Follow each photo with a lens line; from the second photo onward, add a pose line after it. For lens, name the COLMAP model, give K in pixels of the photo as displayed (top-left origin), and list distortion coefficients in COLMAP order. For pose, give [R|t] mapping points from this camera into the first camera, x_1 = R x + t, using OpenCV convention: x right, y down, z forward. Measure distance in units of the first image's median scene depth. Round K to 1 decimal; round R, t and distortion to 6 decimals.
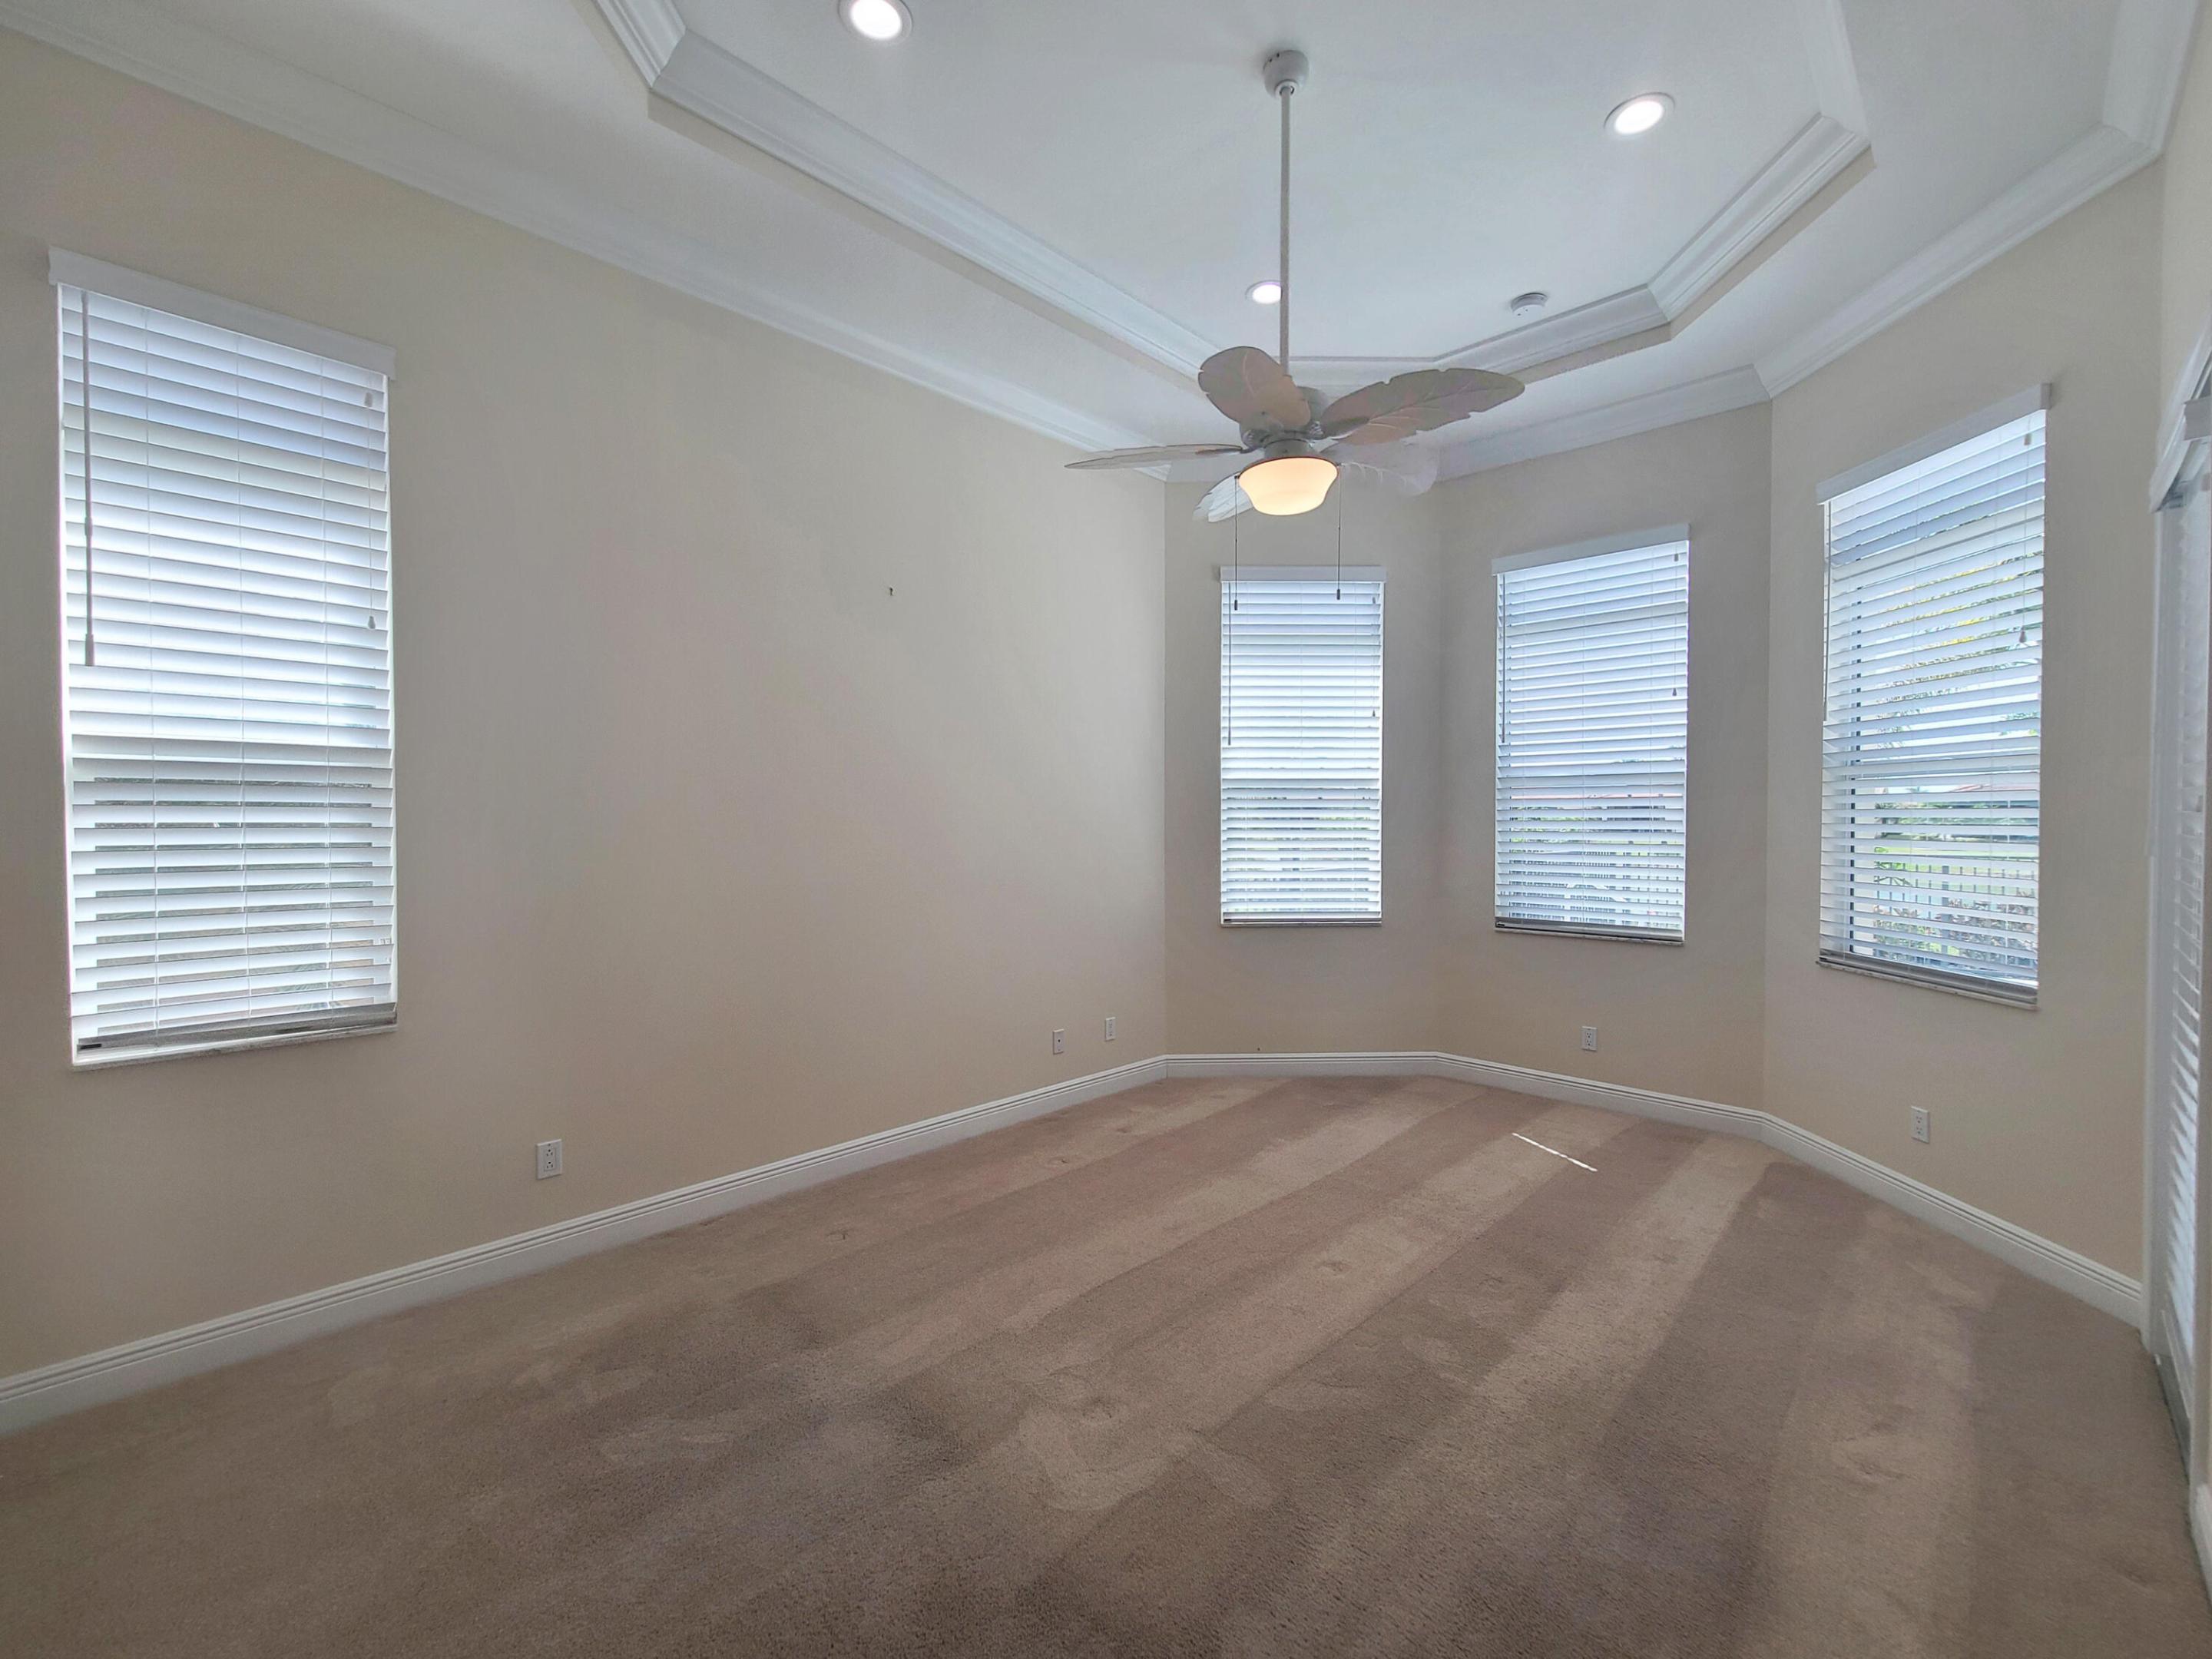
lens RADIAL K [[925.0, 0, 1108.7], [0, 925.0, 820.5], [0, 0, 1]] dist [-0.004966, -0.000278]
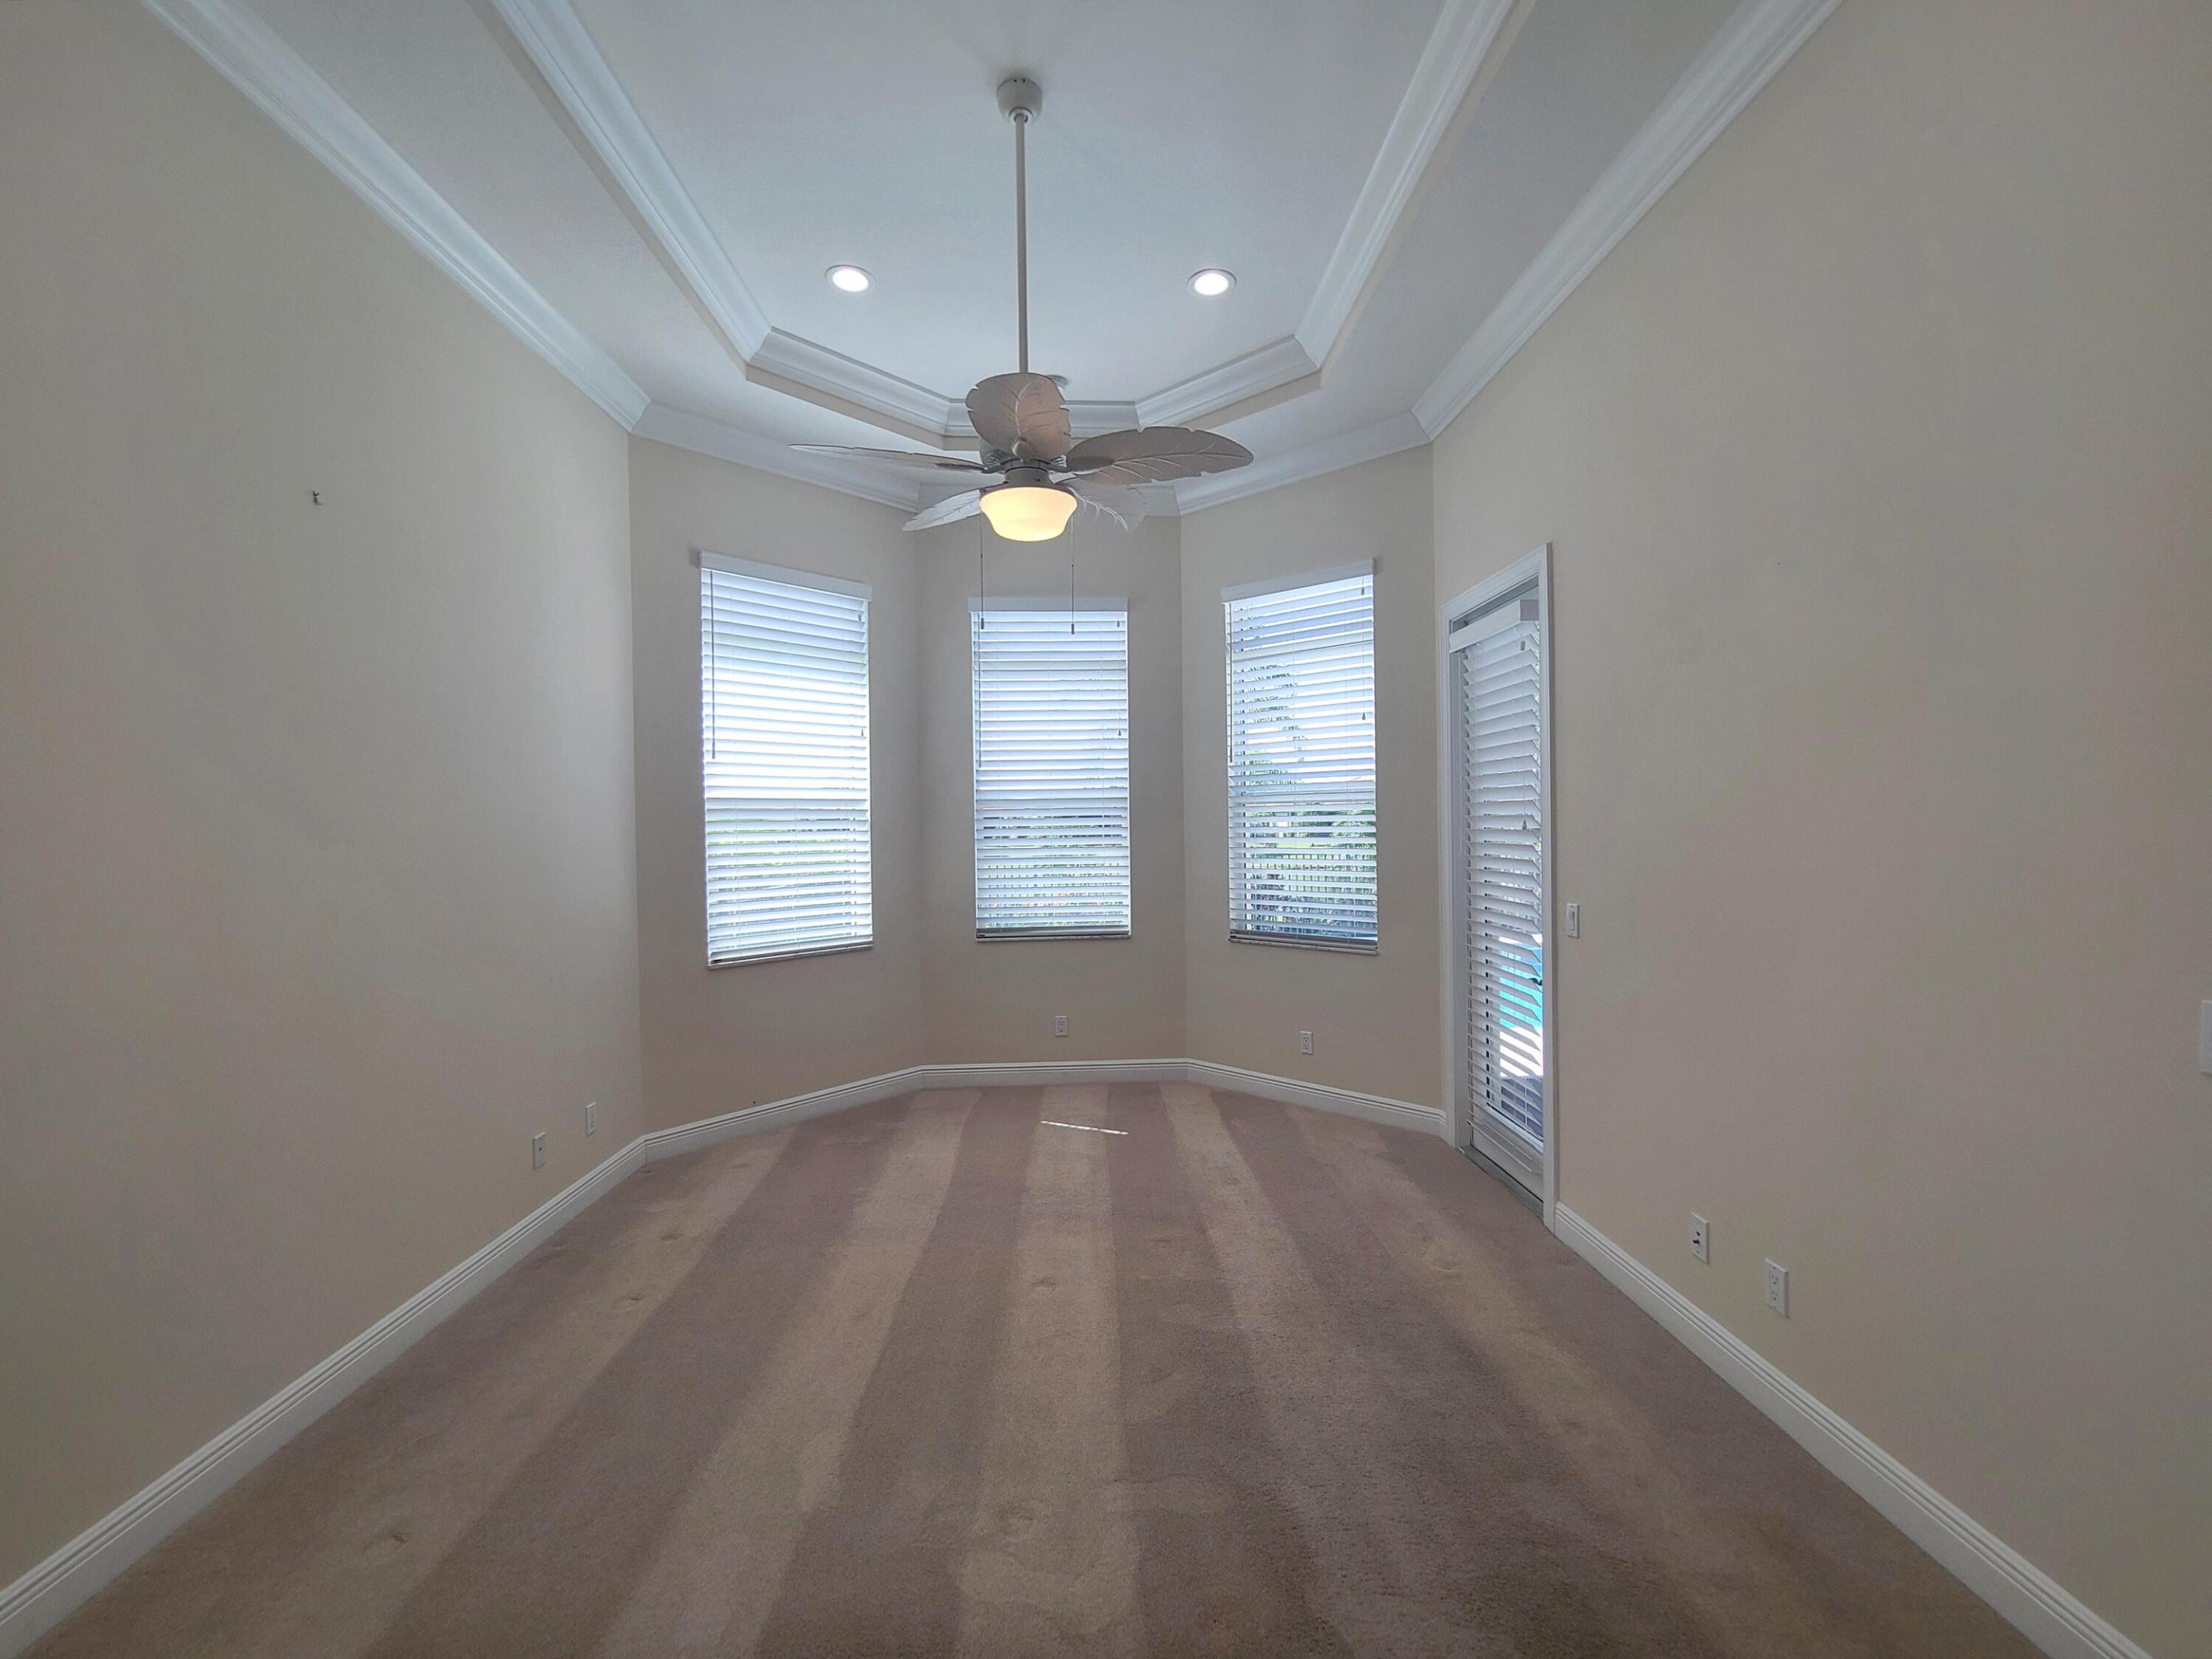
lens RADIAL K [[925.0, 0, 1131.4], [0, 925.0, 821.2], [0, 0, 1]] dist [-0.004966, -0.000278]
pose [[0.678656, -0.006581, 0.734427, -0.254743], [0.017872, 0.999812, -0.007556, -0.010057], [-0.734239, 0.018254, 0.678646, 0.134391]]
